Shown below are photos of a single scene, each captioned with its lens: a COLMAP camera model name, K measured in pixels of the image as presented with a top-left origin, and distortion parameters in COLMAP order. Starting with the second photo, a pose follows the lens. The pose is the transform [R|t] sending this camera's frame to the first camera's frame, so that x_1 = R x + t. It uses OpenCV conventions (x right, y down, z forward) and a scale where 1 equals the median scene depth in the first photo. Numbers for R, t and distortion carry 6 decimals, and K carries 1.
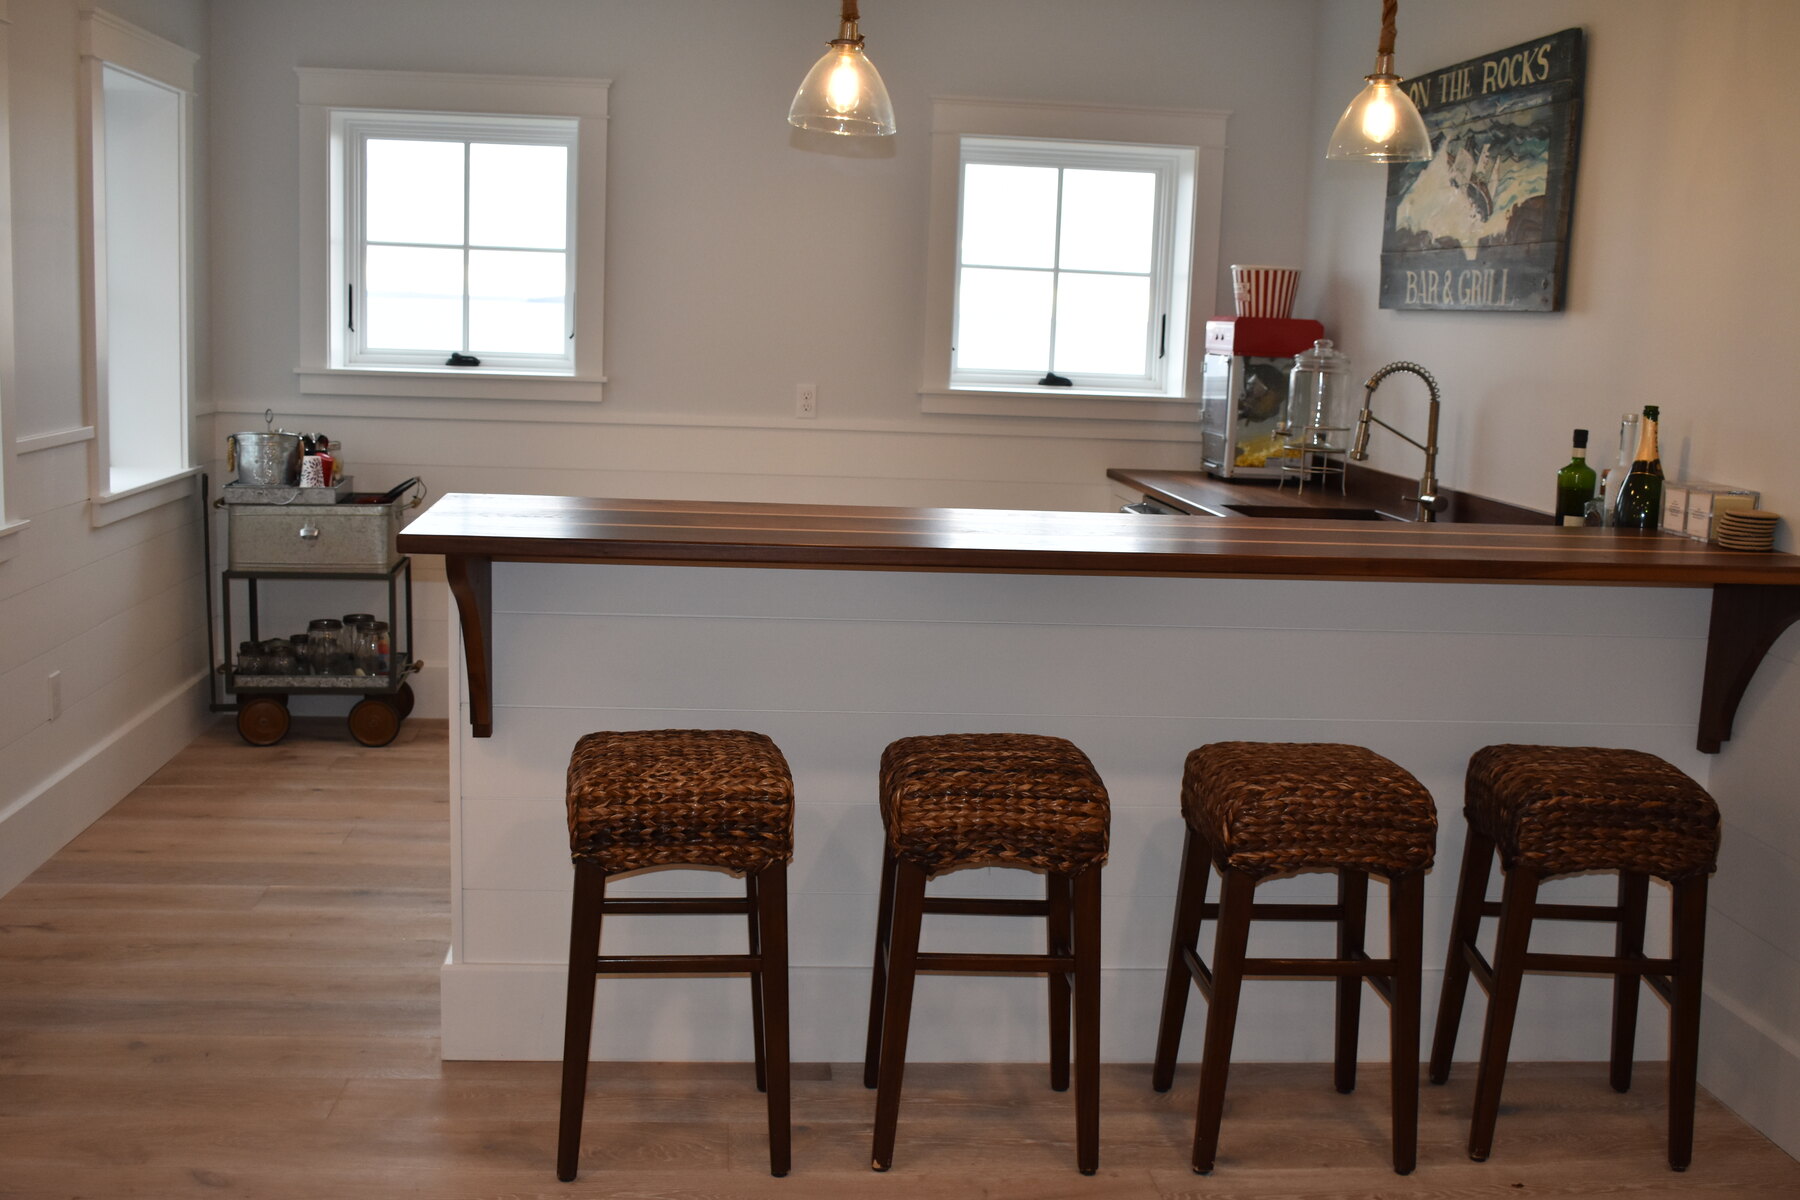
lens RADIAL K [[1806.3, 0, 872.1], [0, 1806.3, 598.5], [0, 0, 1]] dist [-0.066125, -0.006602]
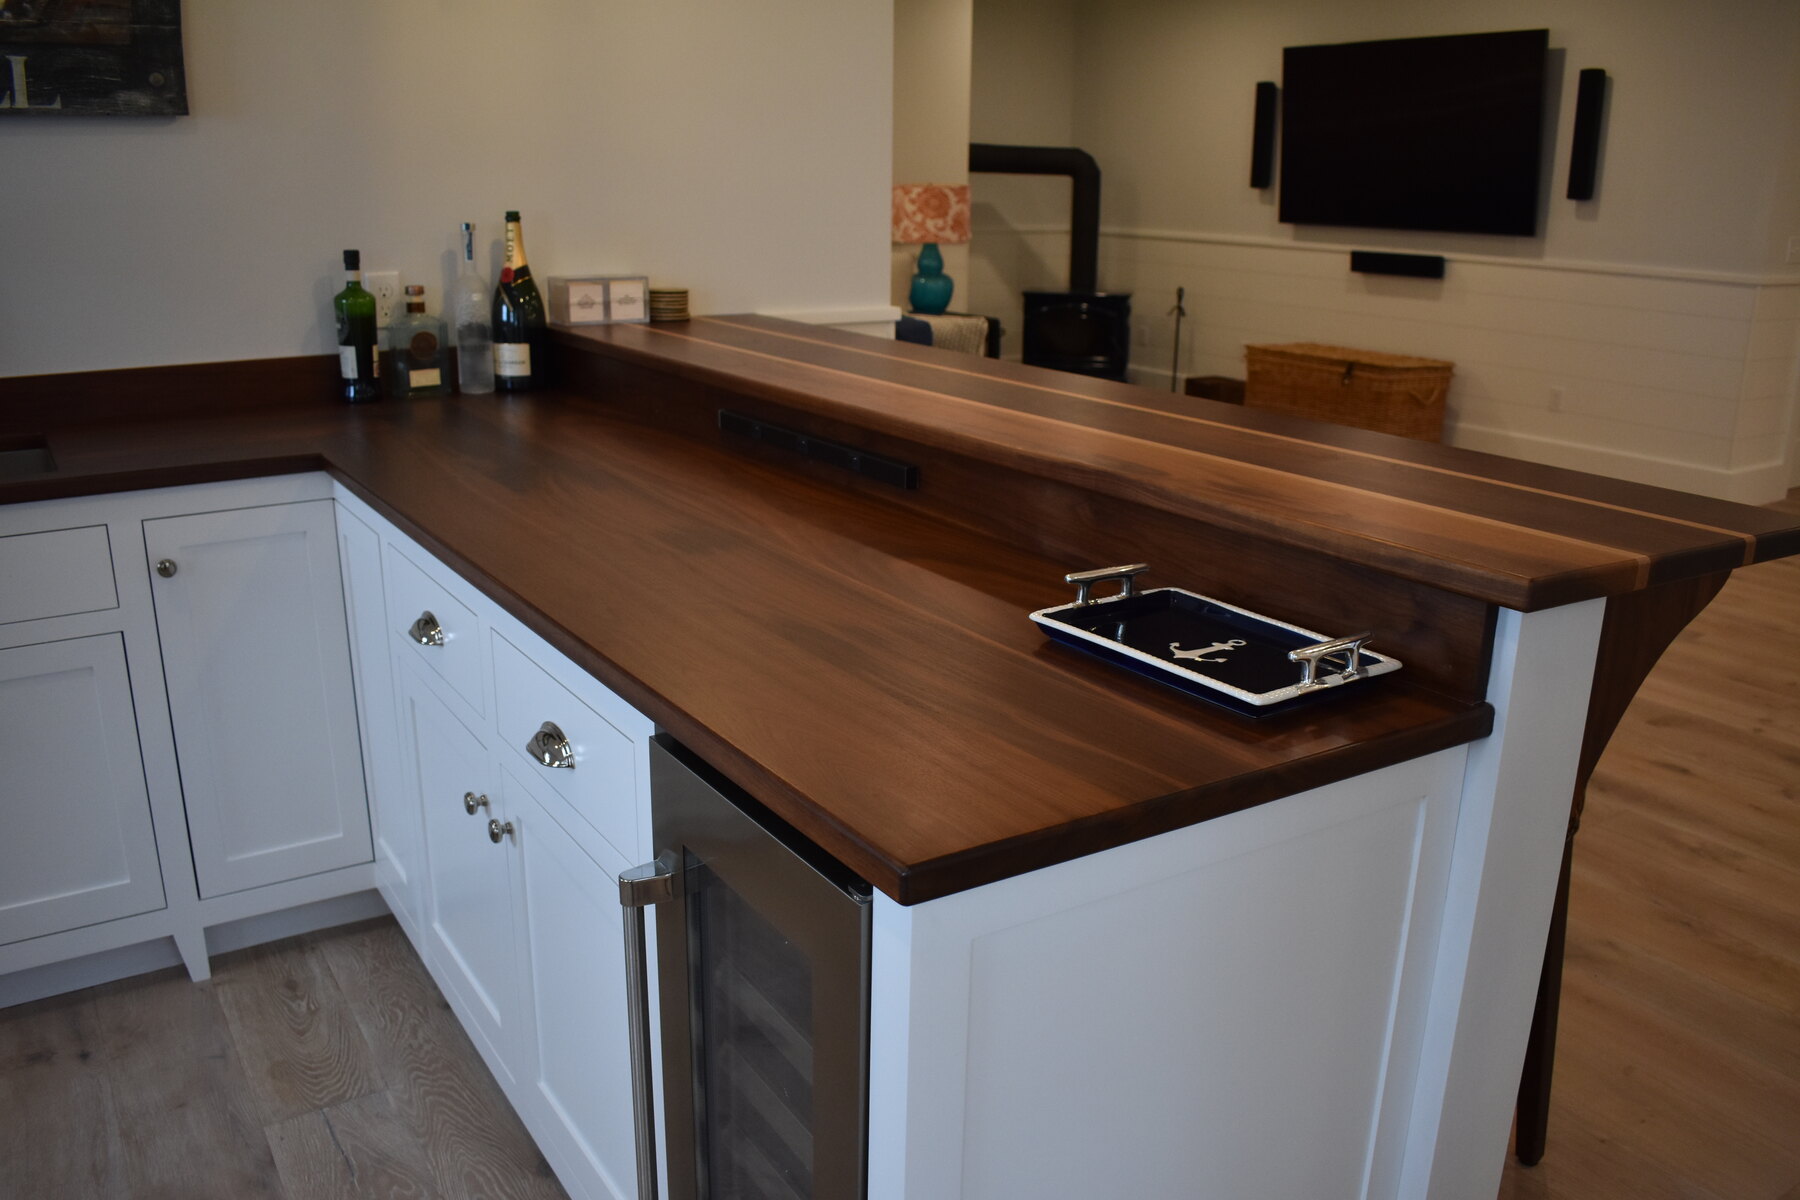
lens RADIAL K [[1481.2, 0, 906.9], [0, 1481.2, 609.5], [0, 0, 1]] dist [-0.087622, 0.014632]
pose [[-0.484736, -0.288125, 0.825842, -0.350961], [0.110787, 0.916356, 0.384732, -0.157802], [-0.867616, 0.277986, -0.412270, 0.970859]]
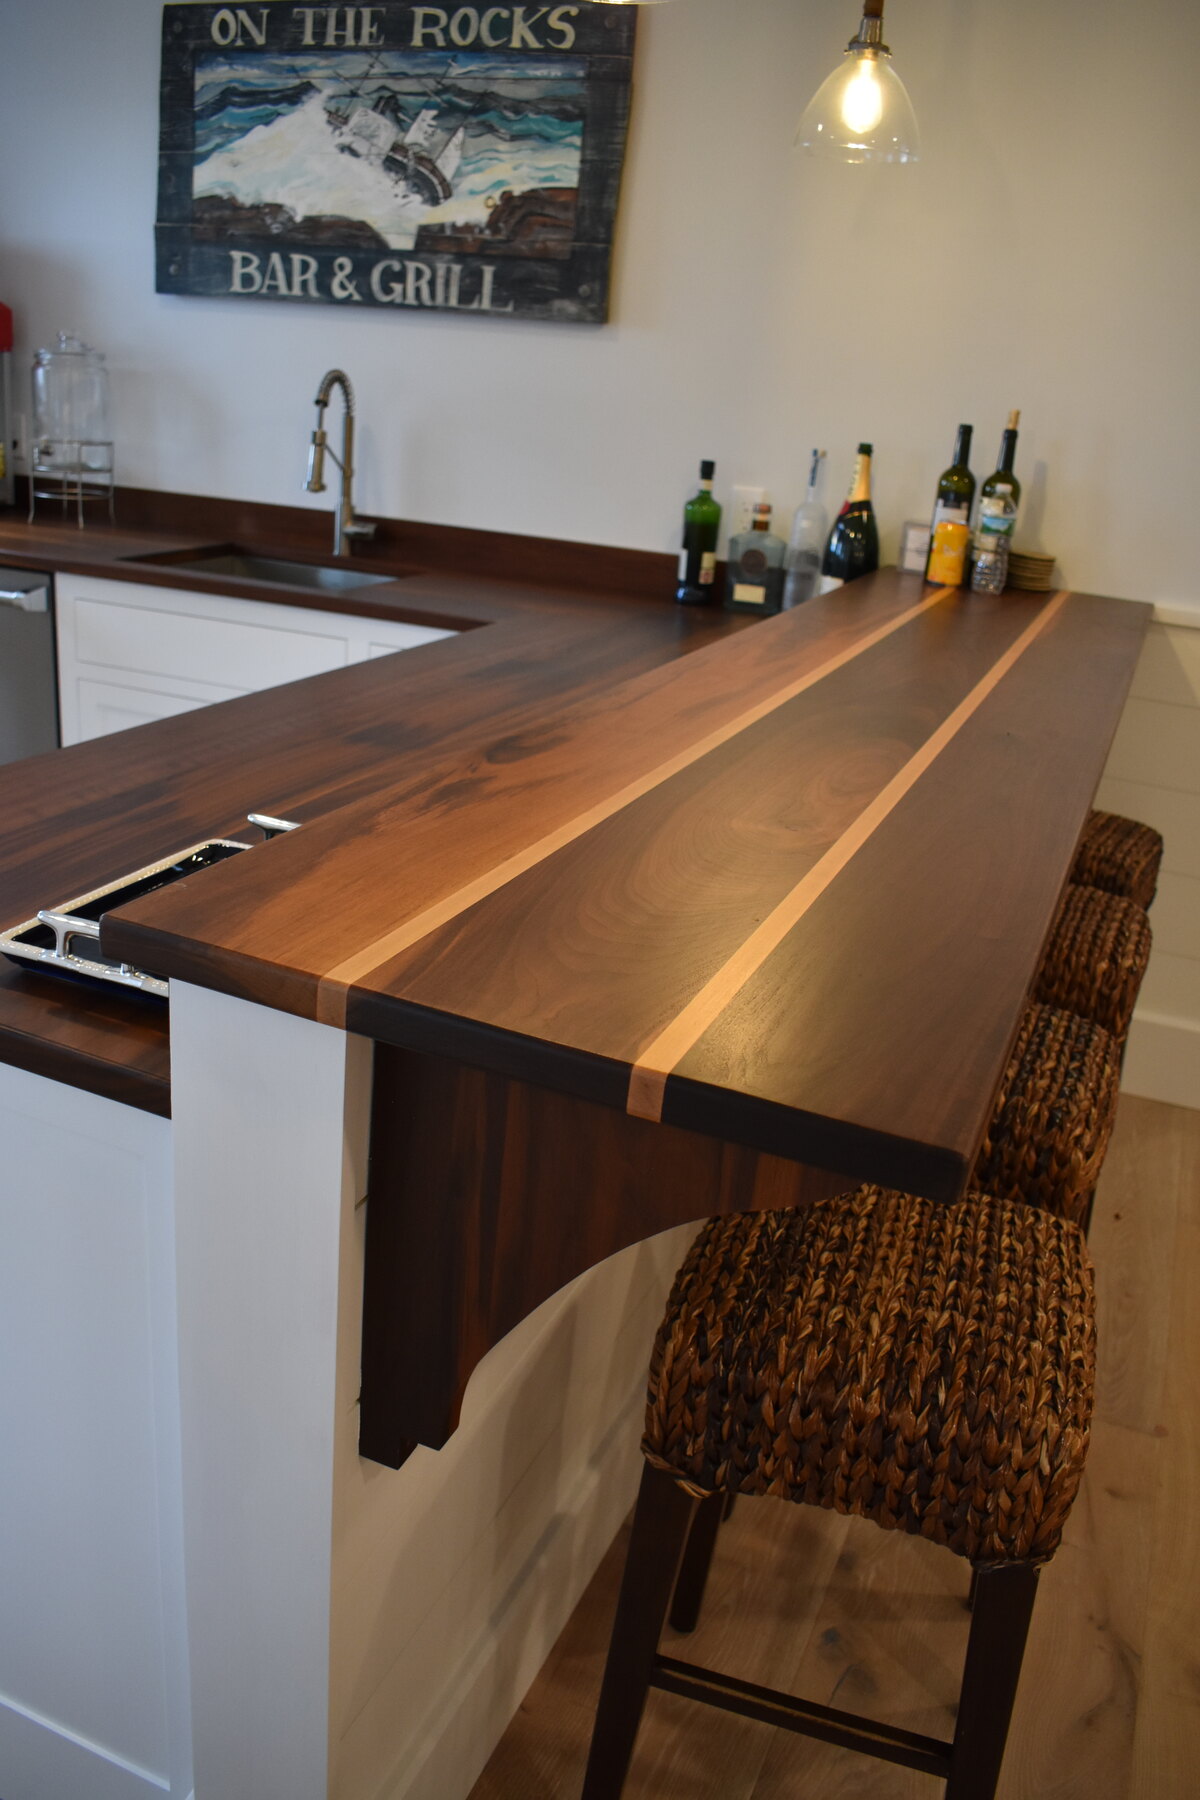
lens RADIAL K [[1481.2, 0, 584.5], [0, 1481.2, 899.3], [0, 0, 1]] dist [-0.087622, 0.014632]
pose [[0.450496, -0.304628, 0.839199, -0.319915], [0.075604, 0.949626, 0.304128, -0.101331], [-0.889571, -0.073561, 0.450834, 0.599883]]
